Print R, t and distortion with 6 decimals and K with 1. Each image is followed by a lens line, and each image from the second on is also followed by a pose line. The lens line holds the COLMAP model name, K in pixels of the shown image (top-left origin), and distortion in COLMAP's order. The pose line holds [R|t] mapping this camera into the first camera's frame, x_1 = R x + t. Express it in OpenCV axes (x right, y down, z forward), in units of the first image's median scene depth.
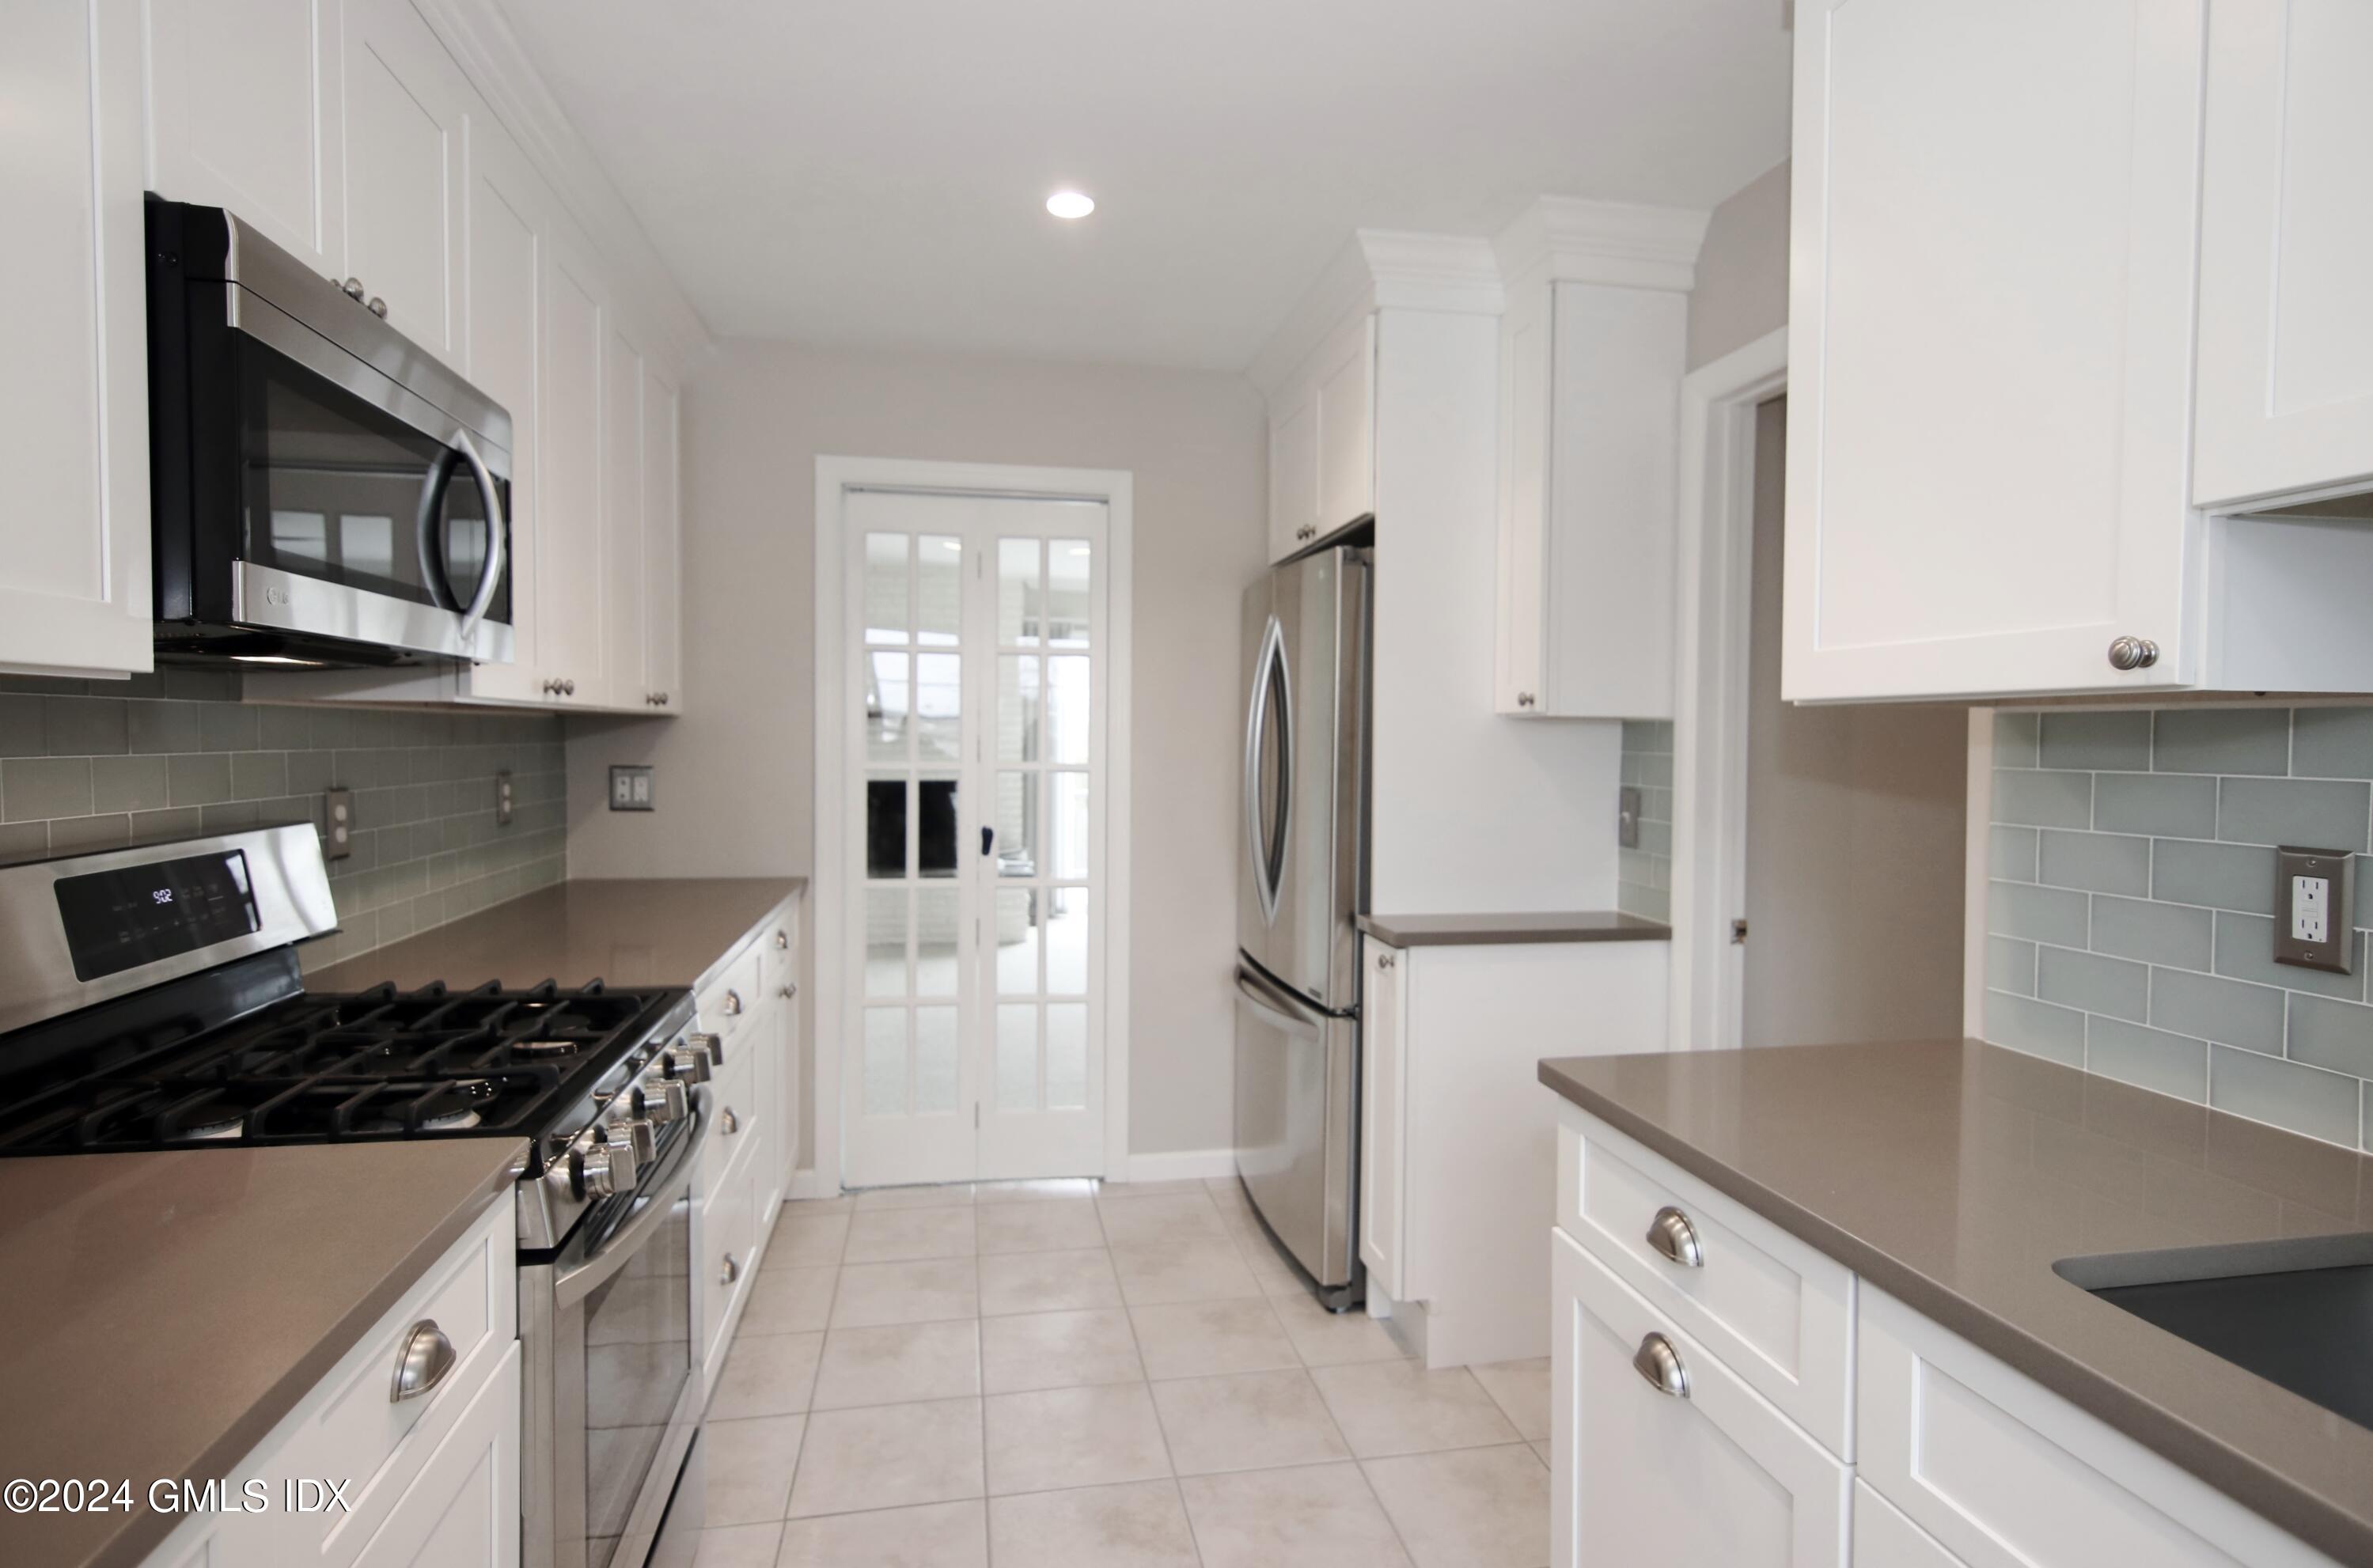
lens RADIAL K [[1213.1, 0, 1185.3], [0, 1213.1, 779.3], [0, 0, 1]] dist [0.002153, 0.000998]
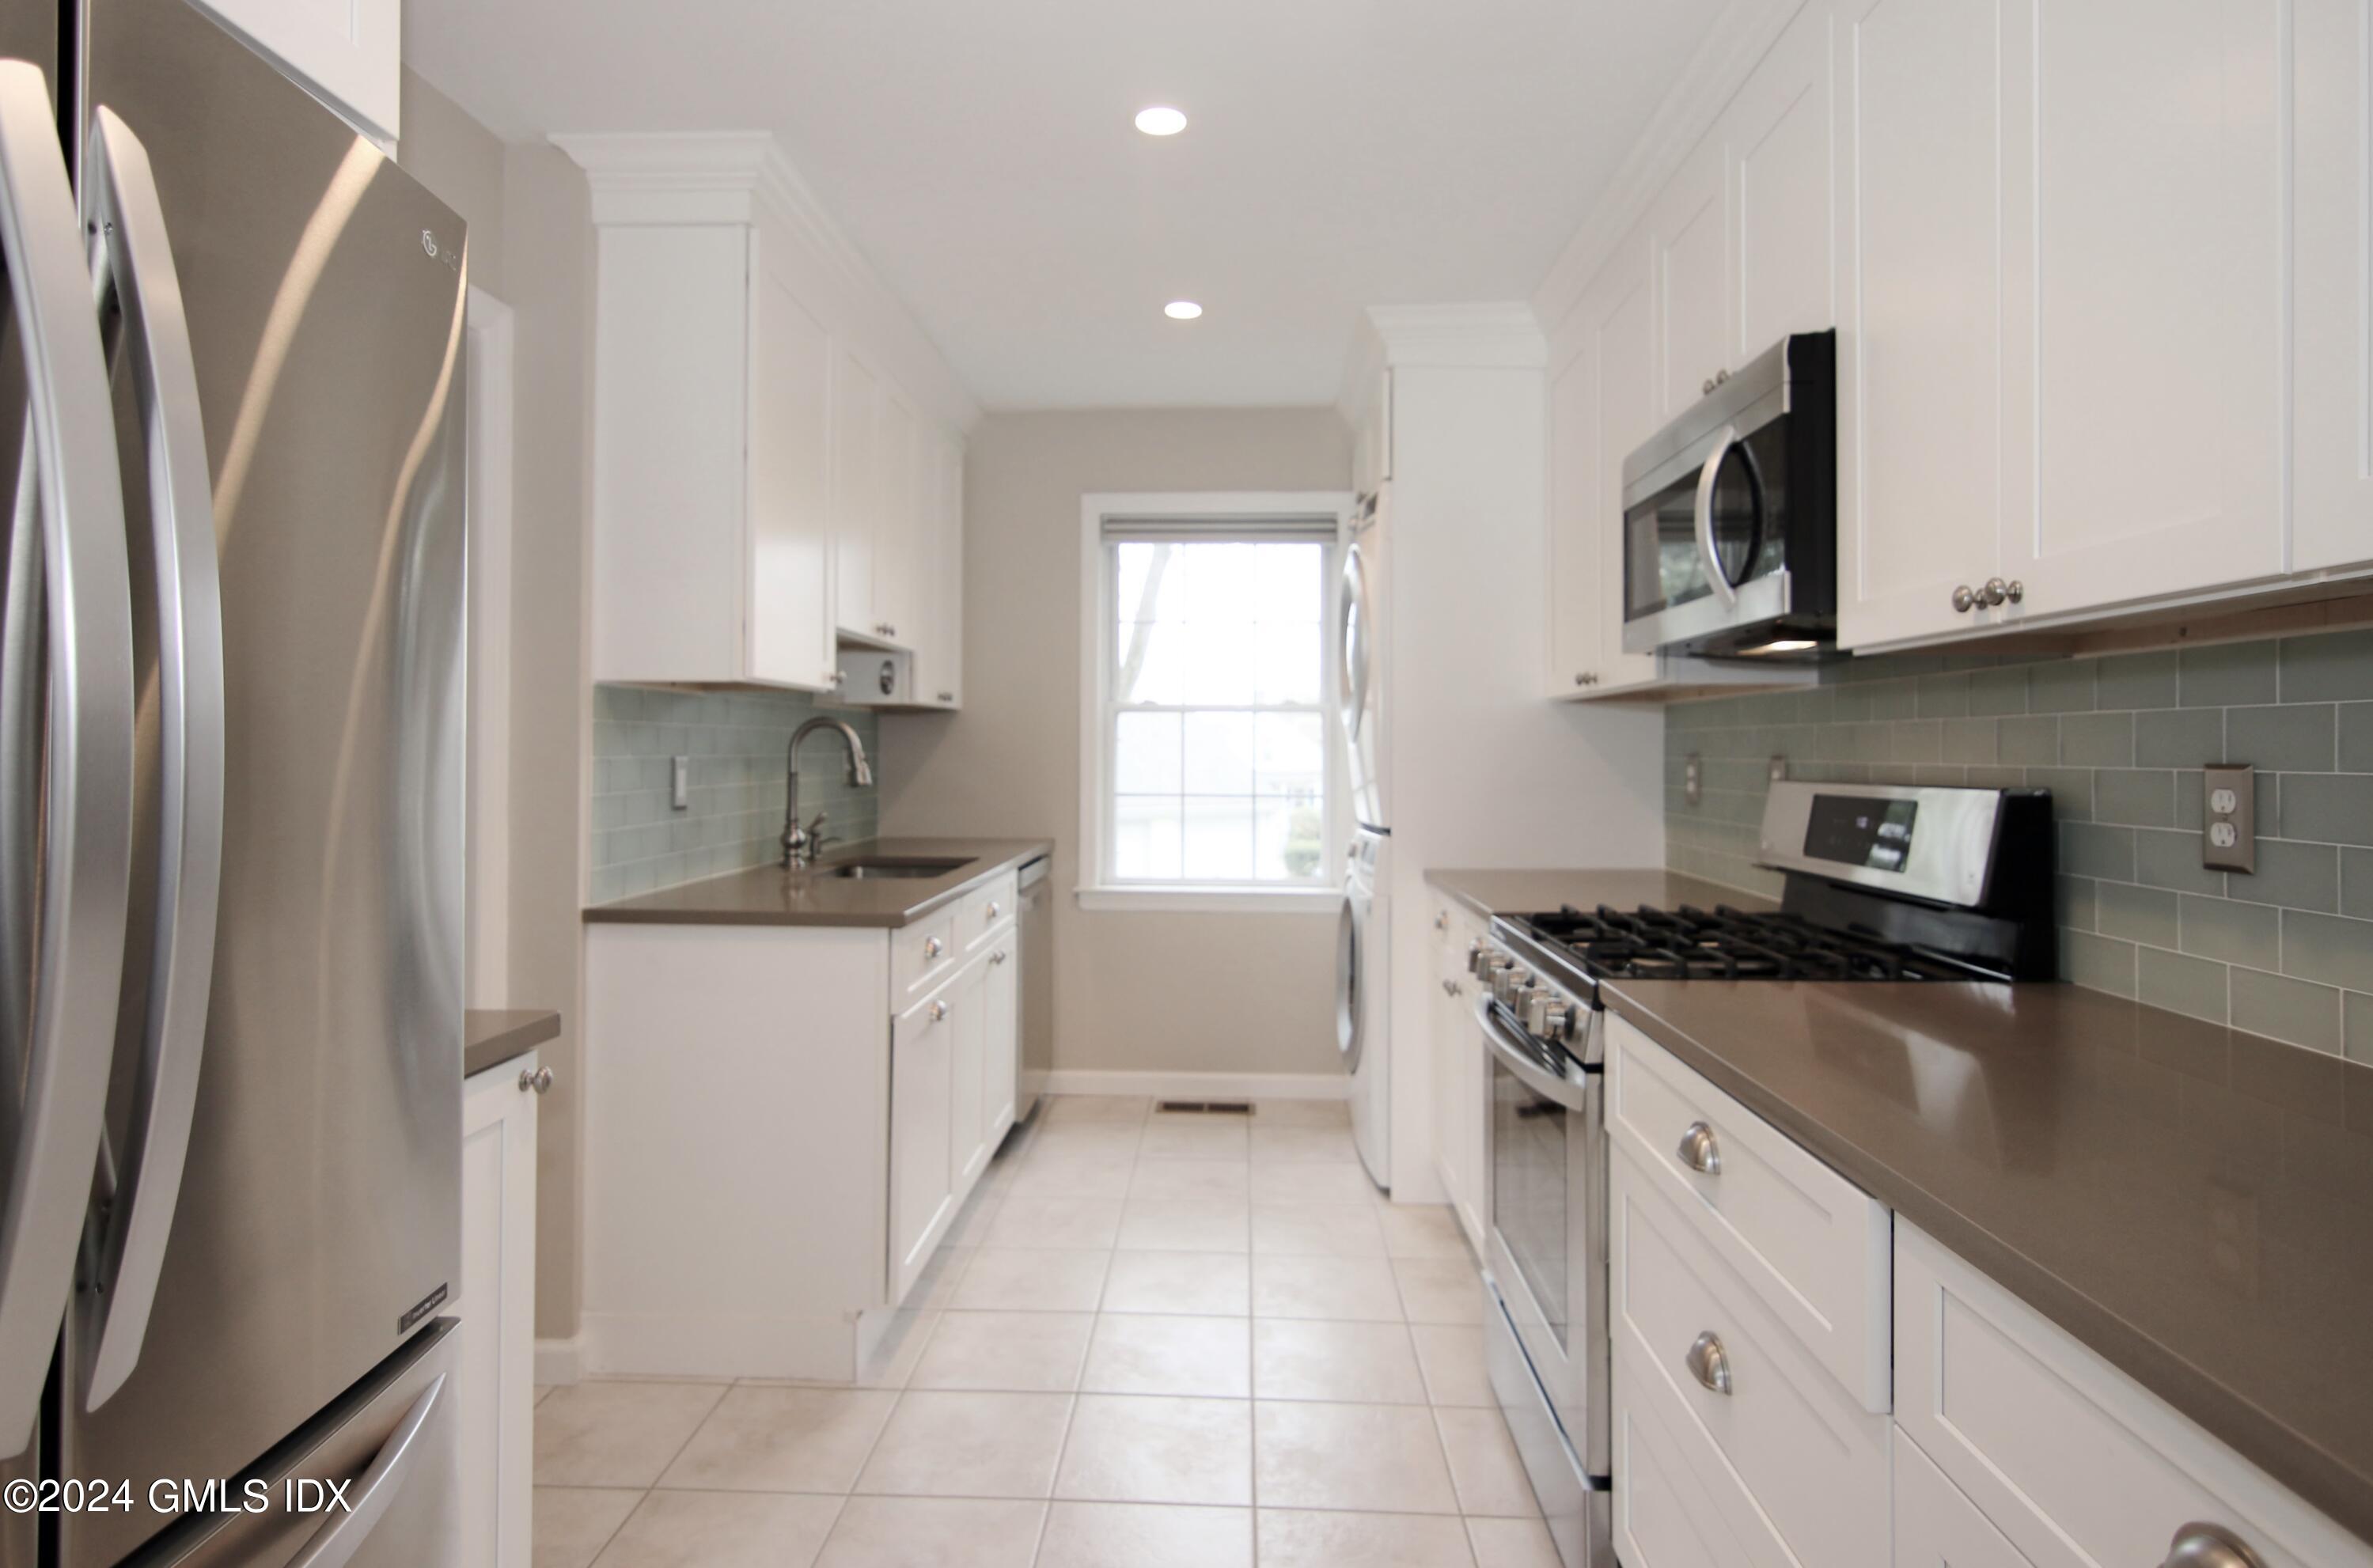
lens RADIAL K [[1213.1, 0, 1185.3], [0, 1213.1, 779.3], [0, 0, 1]] dist [0.002153, 0.000998]
pose [[-0.974651, -0.015108, 0.223218, -0.227447], [-0.001891, 0.998238, 0.059310, -0.017846], [-0.223721, 0.057384, -0.972962, 1.416711]]
